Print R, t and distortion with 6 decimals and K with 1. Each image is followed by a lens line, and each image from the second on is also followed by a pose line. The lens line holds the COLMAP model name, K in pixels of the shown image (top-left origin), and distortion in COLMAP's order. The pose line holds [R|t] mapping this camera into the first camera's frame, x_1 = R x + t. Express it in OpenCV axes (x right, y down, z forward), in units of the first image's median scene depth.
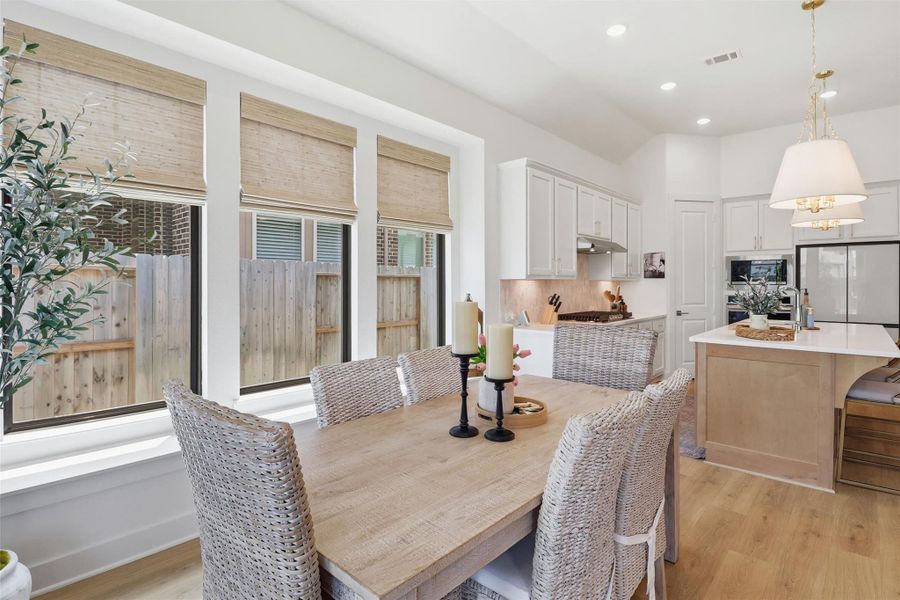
lens RADIAL K [[446.6, 0, 462.3], [0, 446.6, 285.5], [0, 0, 1]] dist [0.004865, -0.013283]
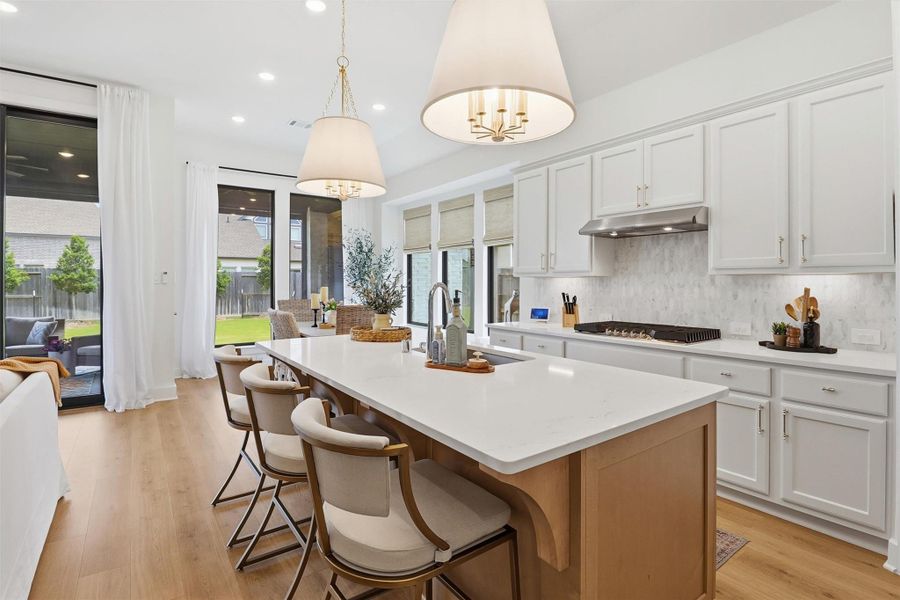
lens RADIAL K [[446.6, 0, 458.7], [0, 446.6, 281.7], [0, 0, 1]] dist [0.004865, -0.013283]
pose [[-0.206427, -0.000768, -0.978462, 0.890809], [-0.002387, 0.999997, -0.000281, -0.001982], [0.978459, 0.002277, -0.206428, 0.777663]]
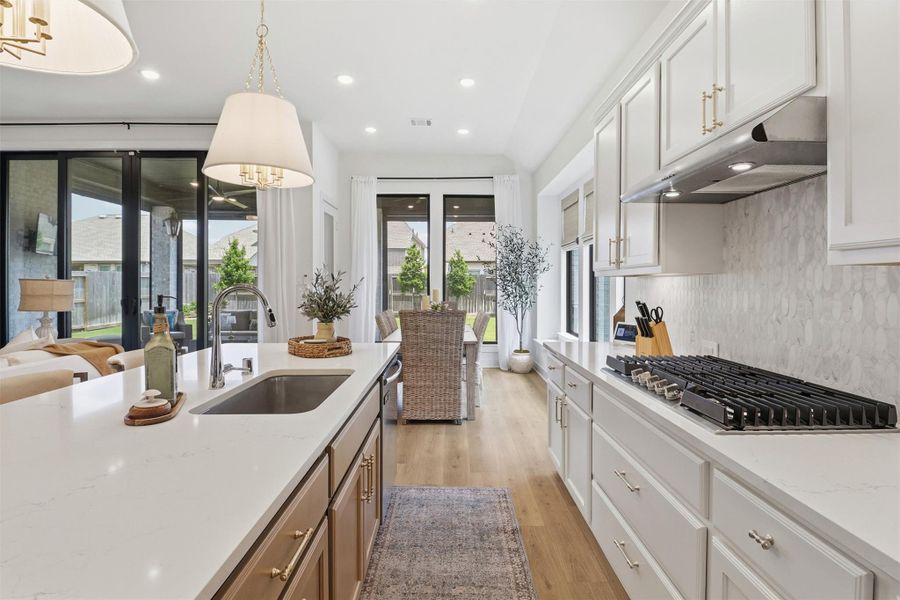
lens RADIAL K [[440.3, 0, 458.1], [0, 440.3, 284.9], [0, 0, 1]] dist [-0.004499, -0.007324]
pose [[-0.736345, 0.000960, -0.676606, 0.582054], [-0.003055, 0.999984, 0.004744, -0.002569], [0.676599, 0.005560, -0.736330, 0.989586]]
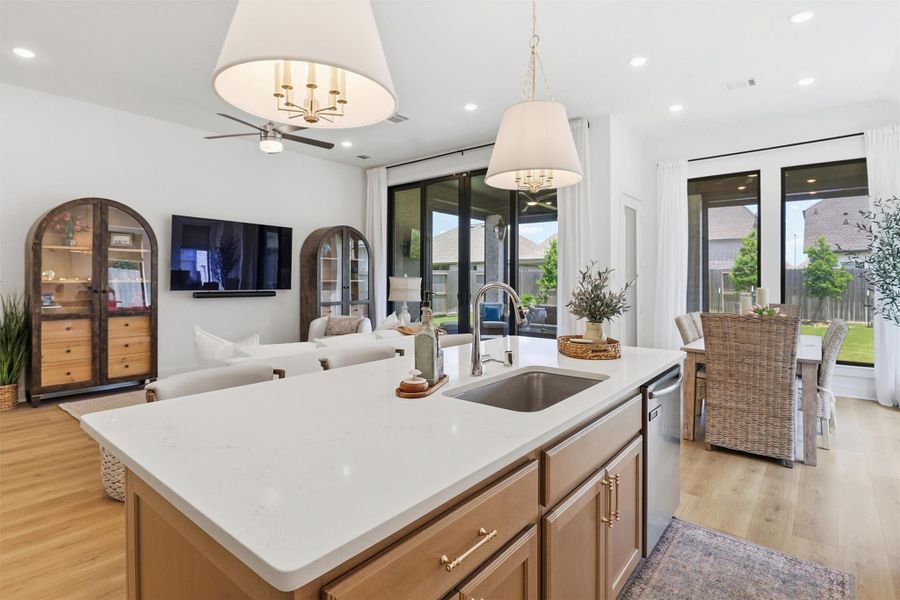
lens RADIAL K [[446.6, 0, 457.3], [0, 446.6, 276.5], [0, 0, 1]] dist [0.004865, -0.013283]
pose [[-0.998995, -0.003239, -0.044706, 0.532208], [-0.003036, 0.999985, -0.004602, -0.004028], [0.044720, -0.004462, -0.998990, 0.997419]]
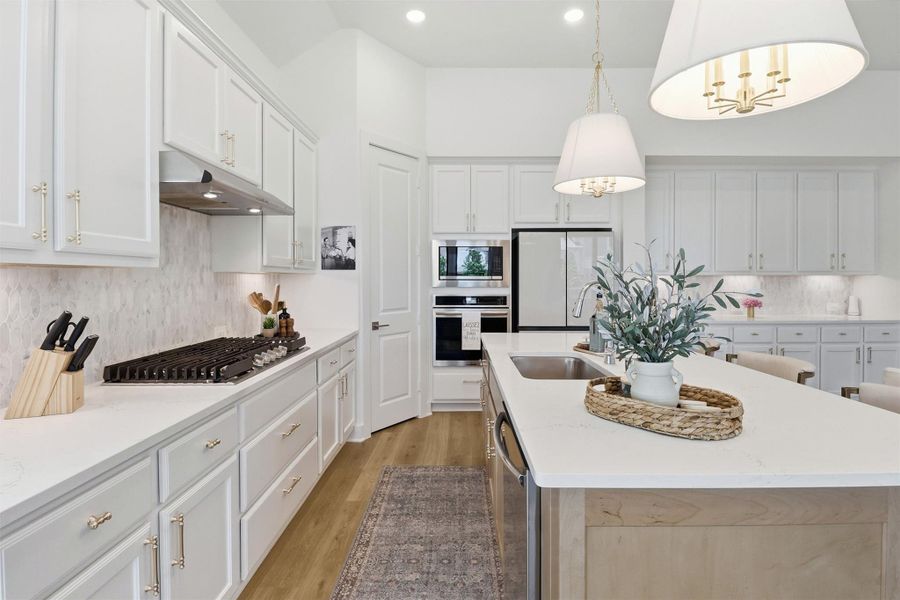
lens RADIAL K [[446.6, 0, 453.2], [0, 446.6, 280.4], [0, 0, 1]] dist [0.004865, -0.013283]
pose [[0.758507, -0.002796, 0.651659, 0.167685], [0.003011, 0.999995, 0.000786, -0.002043], [-0.651658, 0.001366, 0.758512, 0.477494]]
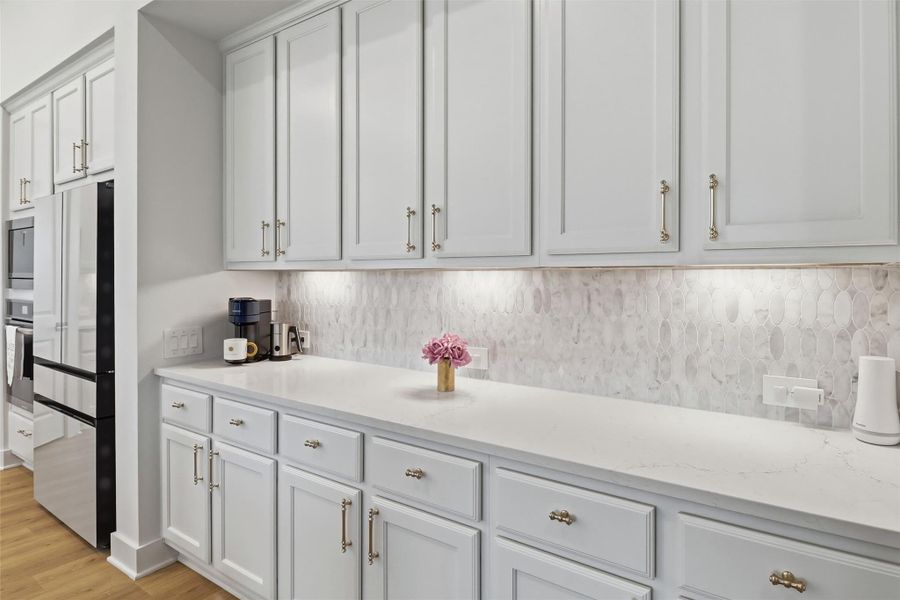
lens RADIAL K [[481.1, 0, 468.7], [0, 481.1, 275.4], [0, 0, 1]] dist [-0.004552, -0.006858]
pose [[0.991743, 0.003852, 0.128187, 1.105173], [-0.002653, 0.999951, -0.009523, -0.002242], [-0.128218, 0.009104, 0.991704, 0.440223]]
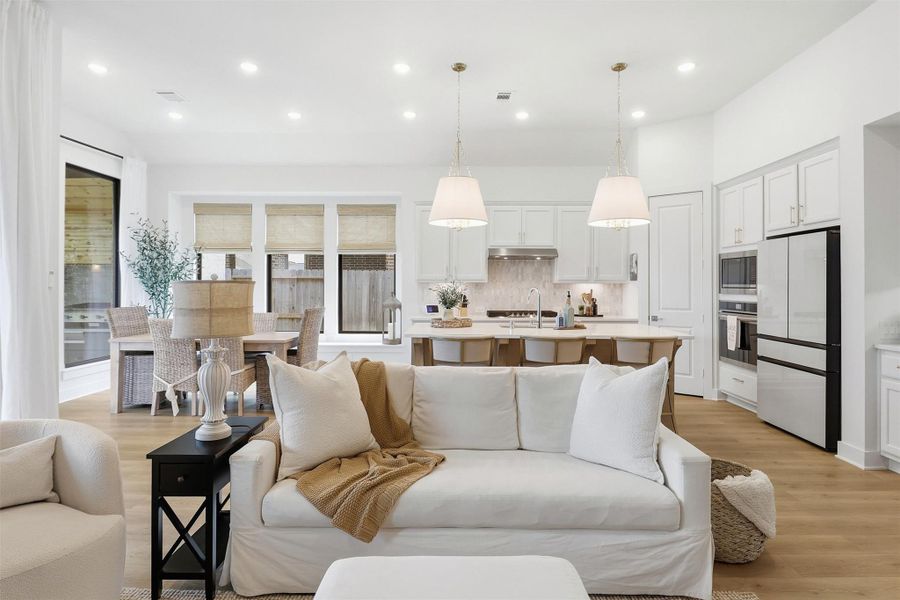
lens RADIAL K [[481.1, 0, 462.7], [0, 481.1, 284.0], [0, 0, 1]] dist [-0.004552, -0.006858]
pose [[0.661840, 0.000627, -0.749645, 1.016150], [-0.006786, 0.999964, -0.005155, -0.001468], [0.749615, 0.008499, 0.661820, 0.050752]]
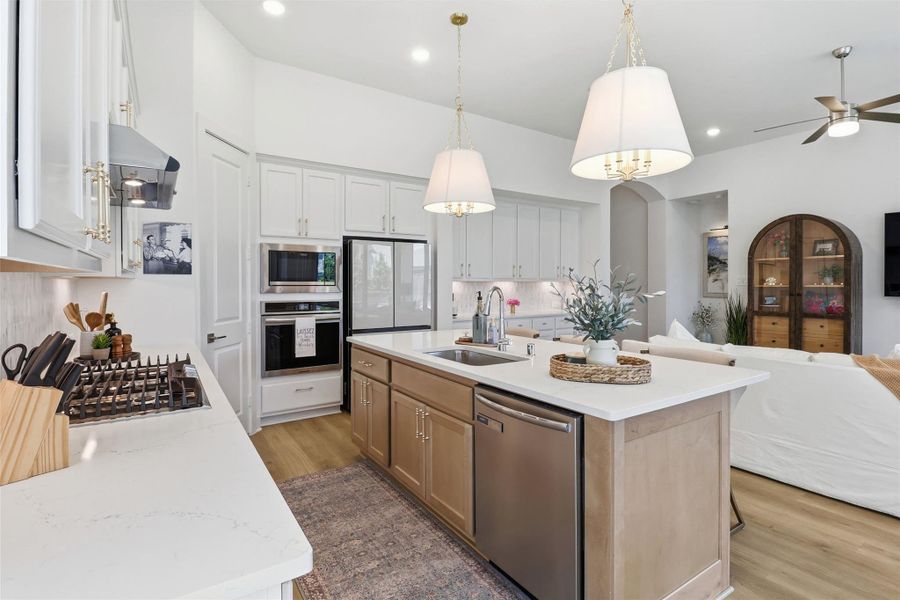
lens RADIAL K [[446.6, 0, 448.9], [0, 446.6, 286.9], [0, 0, 1]] dist [0.004865, -0.013283]
pose [[0.271023, -0.007864, 0.962541, 0.034973], [0.004140, 0.999967, 0.007004, -0.004257], [-0.962564, 0.002087, 0.271047, 0.596875]]
